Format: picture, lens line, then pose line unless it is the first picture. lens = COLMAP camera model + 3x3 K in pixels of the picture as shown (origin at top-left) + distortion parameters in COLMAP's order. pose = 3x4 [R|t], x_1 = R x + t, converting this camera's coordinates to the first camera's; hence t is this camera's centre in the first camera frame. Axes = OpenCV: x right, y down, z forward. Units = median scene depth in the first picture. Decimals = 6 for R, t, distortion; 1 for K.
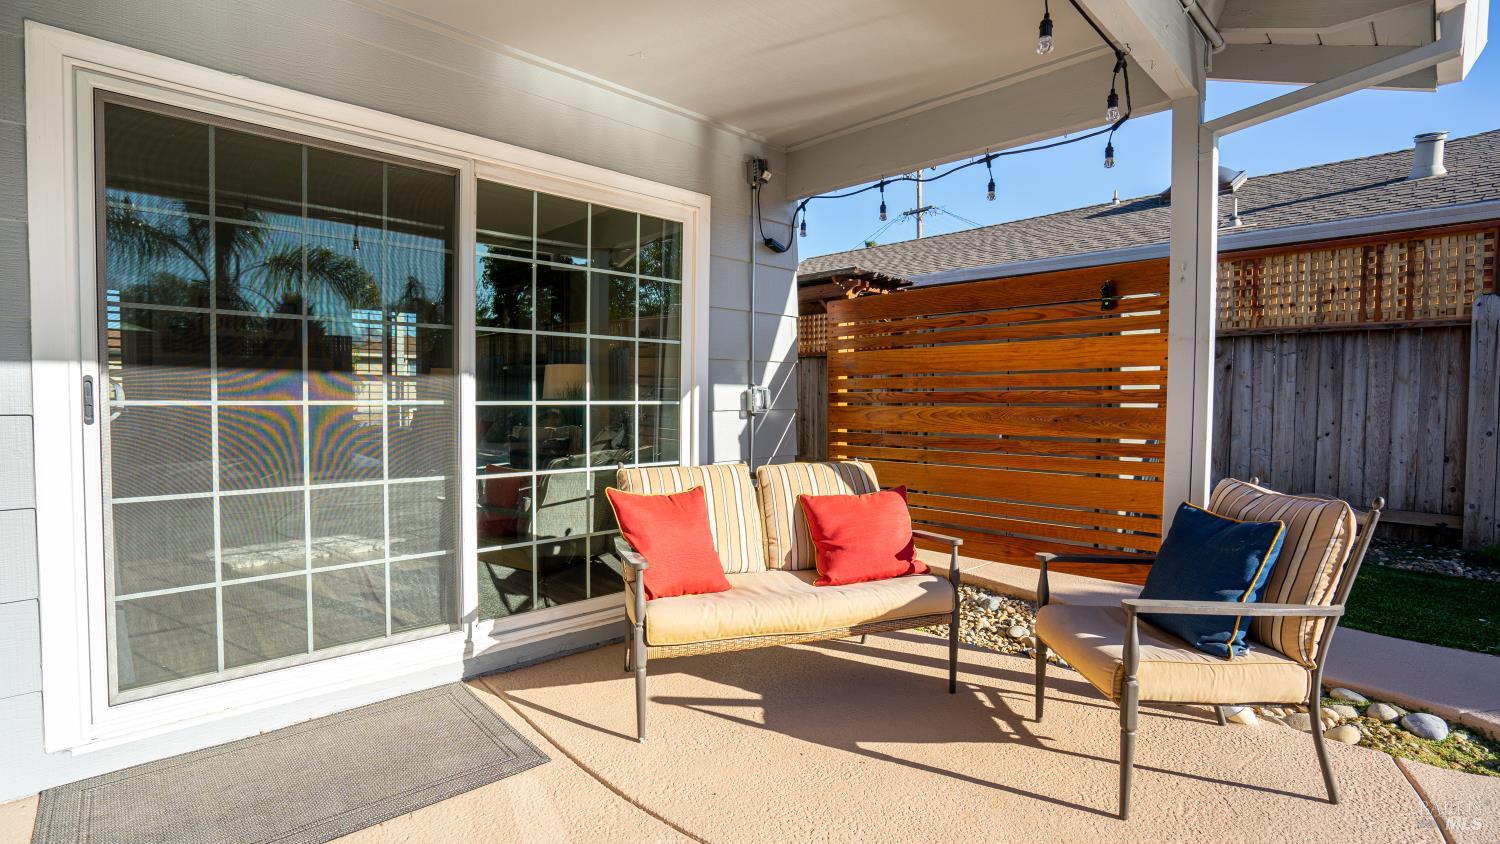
lens RADIAL K [[688.4, 0, 744.0], [0, 688.4, 421.8], [0, 0, 1]] dist [-0.063639, 0.023312]
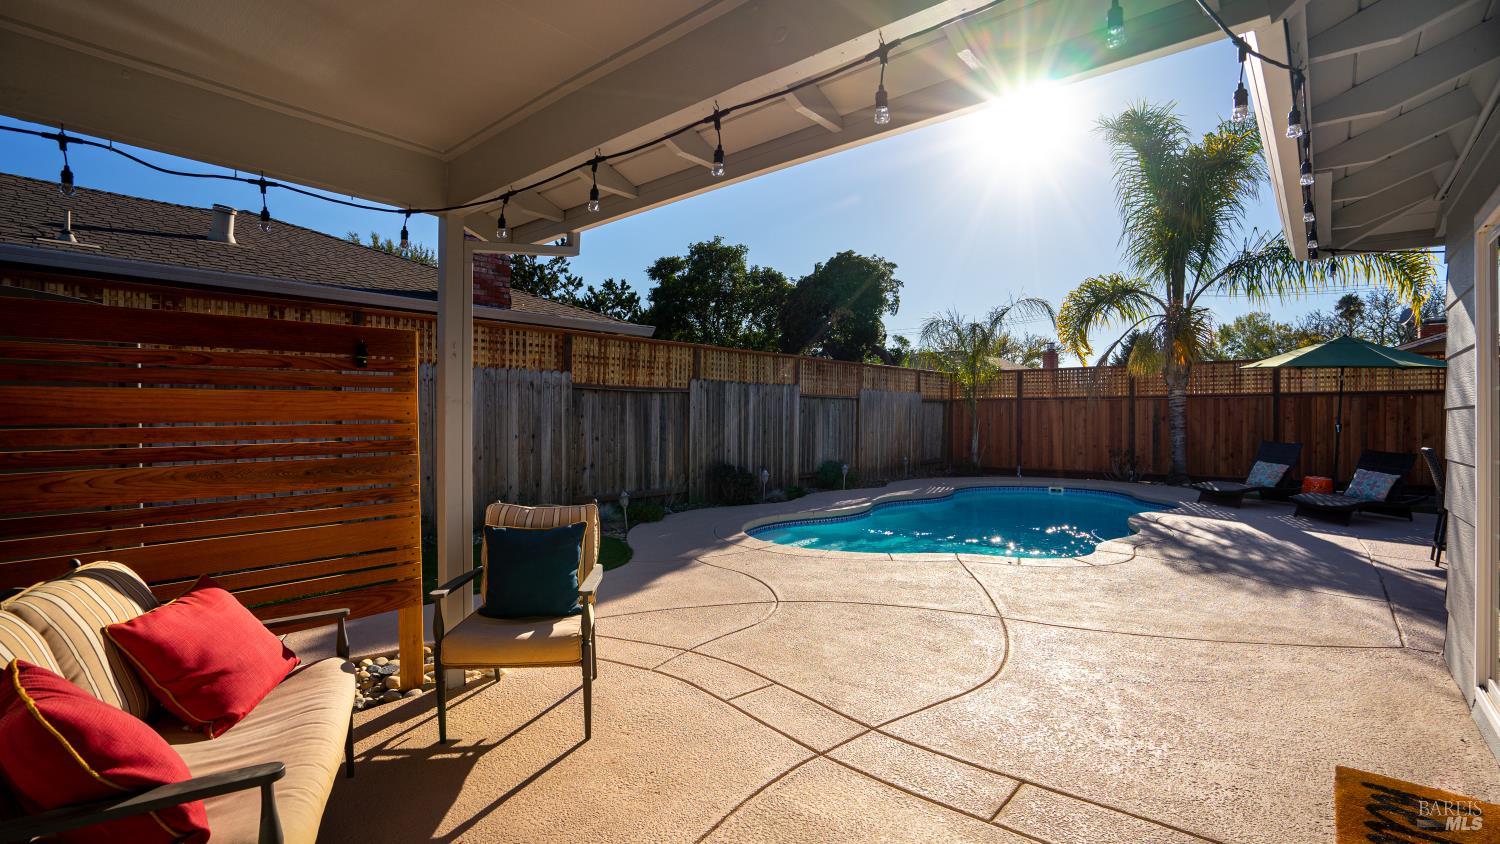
lens RADIAL K [[688.4, 0, 744.0], [0, 688.4, 421.8], [0, 0, 1]] dist [-0.063639, 0.023312]
pose [[-0.105480, -0.007936, 0.994390, -0.517688], [0.039070, 0.999163, 0.012118, -0.057576], [-0.993654, 0.040129, -0.105082, 0.434194]]
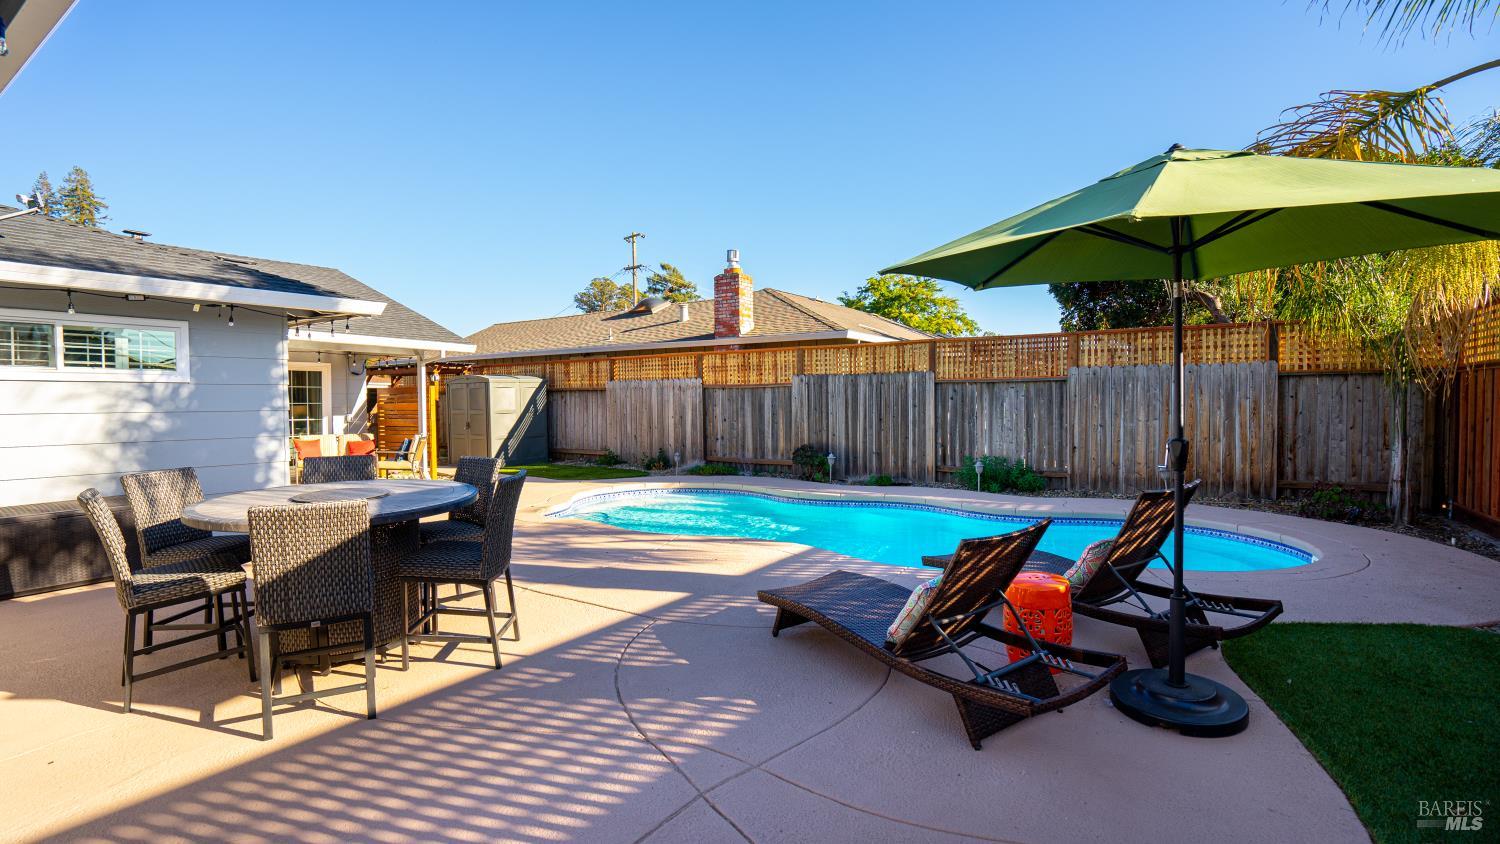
lens RADIAL K [[688.4, 0, 744.0], [0, 688.4, 421.8], [0, 0, 1]] dist [-0.063639, 0.023312]
pose [[0.971206, -0.016227, 0.237687, 1.272267], [0.018626, 0.999796, -0.007851, 0.056801], [-0.237511, 0.012052, 0.971310, -3.106181]]
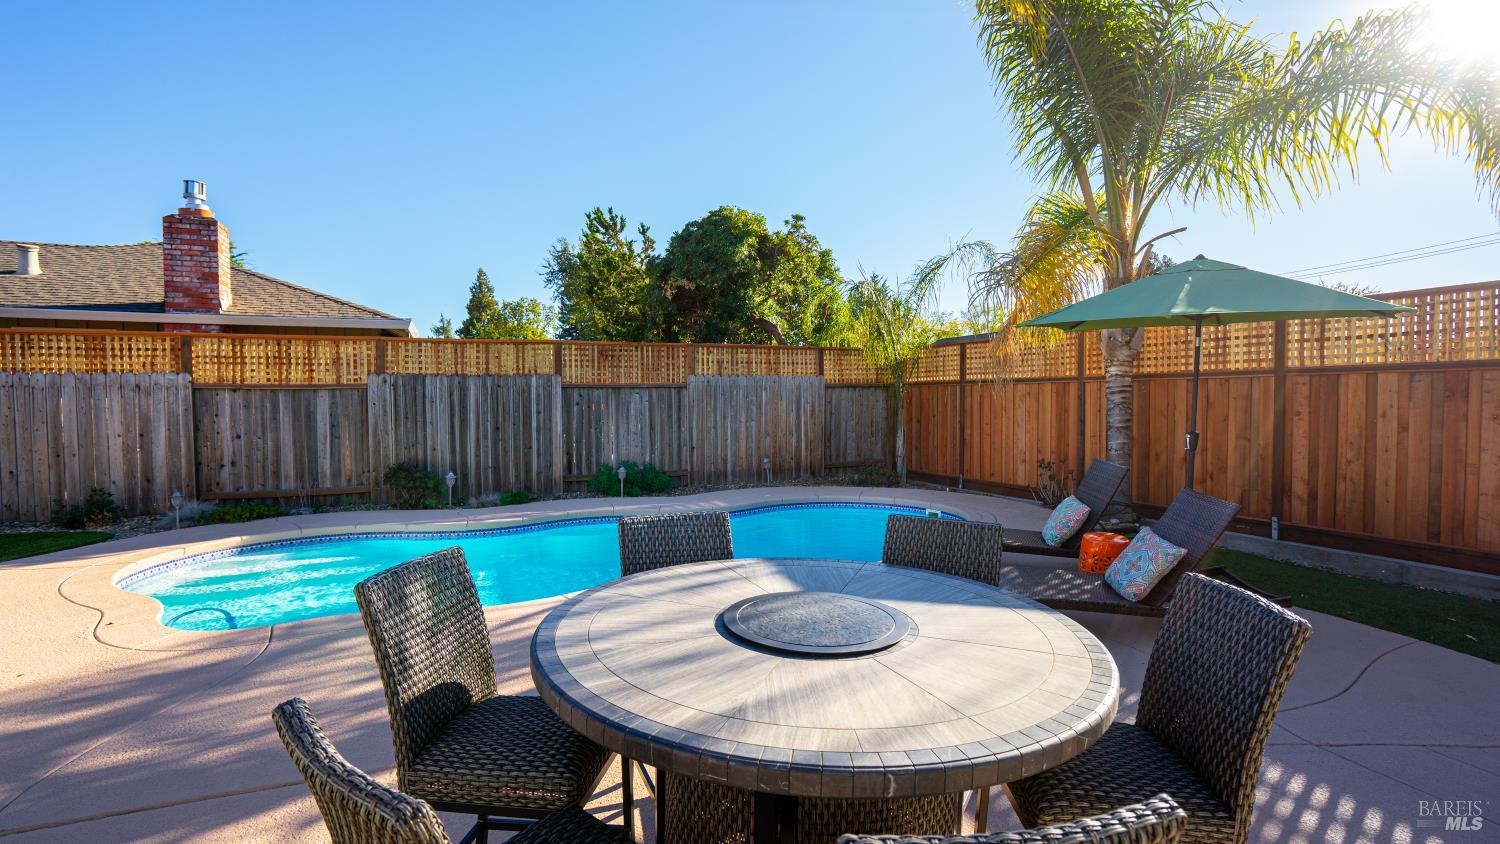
lens RADIAL K [[688.4, 0, 744.0], [0, 688.4, 421.8], [0, 0, 1]] dist [-0.063639, 0.023312]
pose [[0.336368, -0.035028, 0.941079, 0.343935], [0.044309, 0.998790, 0.021339, -0.011040], [-0.940687, 0.034520, 0.337514, -1.966596]]
